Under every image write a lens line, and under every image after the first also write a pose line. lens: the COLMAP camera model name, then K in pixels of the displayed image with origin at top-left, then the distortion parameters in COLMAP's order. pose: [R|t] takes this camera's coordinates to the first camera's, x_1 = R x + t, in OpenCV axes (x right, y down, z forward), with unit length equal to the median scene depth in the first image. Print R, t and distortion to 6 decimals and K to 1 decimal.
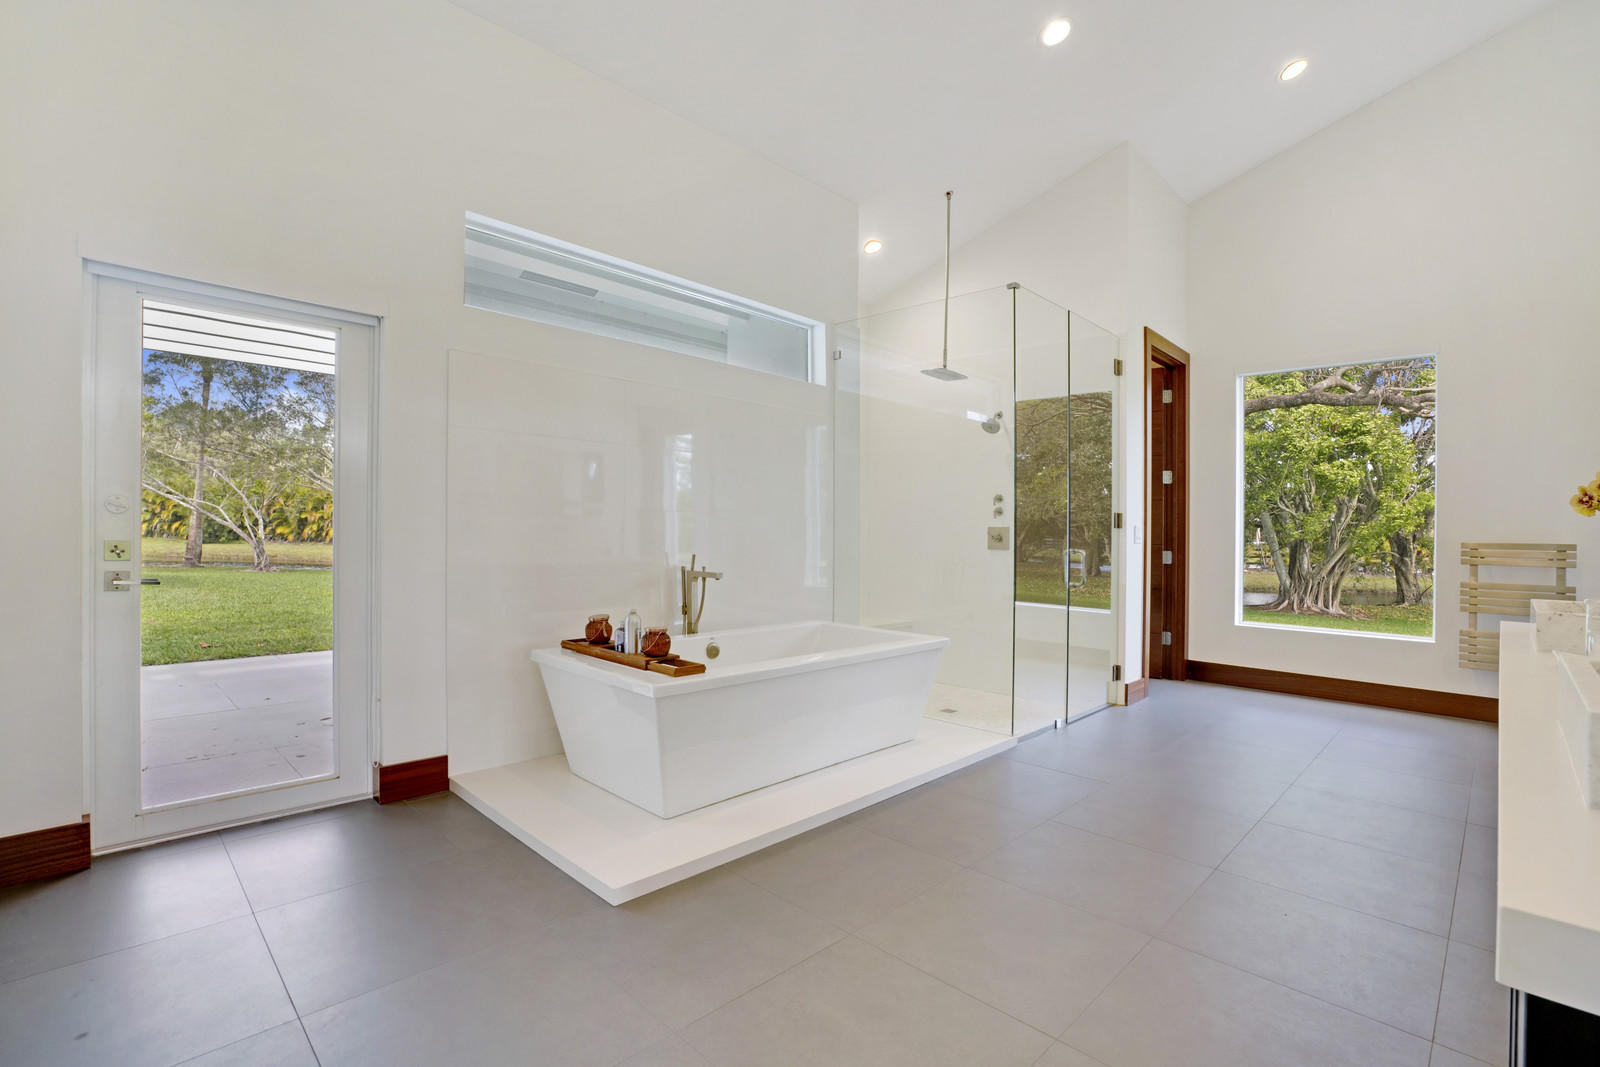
lens RADIAL K [[715.8, 0, 802.3], [0, 715.8, 533.7], [0, 0, 1]] dist [-0.000998, -0.000057]
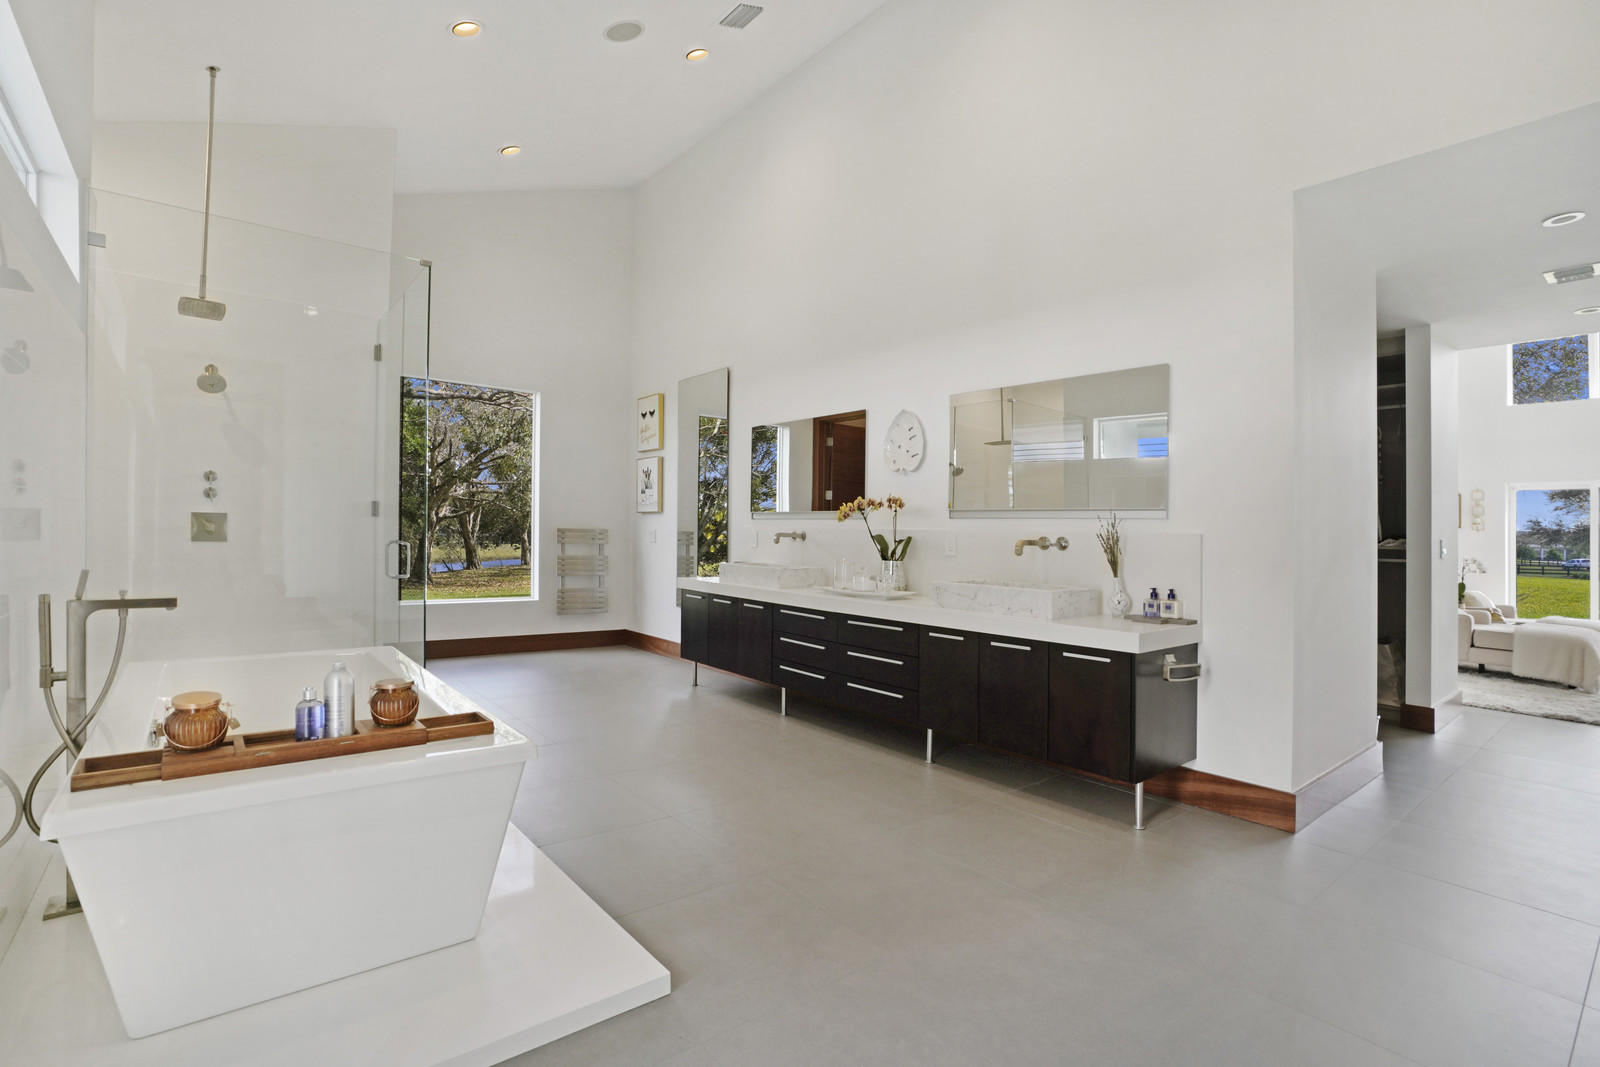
lens RADIAL K [[715.8, 0, 803.3], [0, 715.8, 528.3], [0, 0, 1]] dist [-0.000998, -0.000057]
pose [[0.084983, -0.008553, 0.996346, -0.521139], [-0.001323, 0.999961, 0.008697, -0.001420], [-0.996382, -0.002057, 0.084968, 0.394892]]
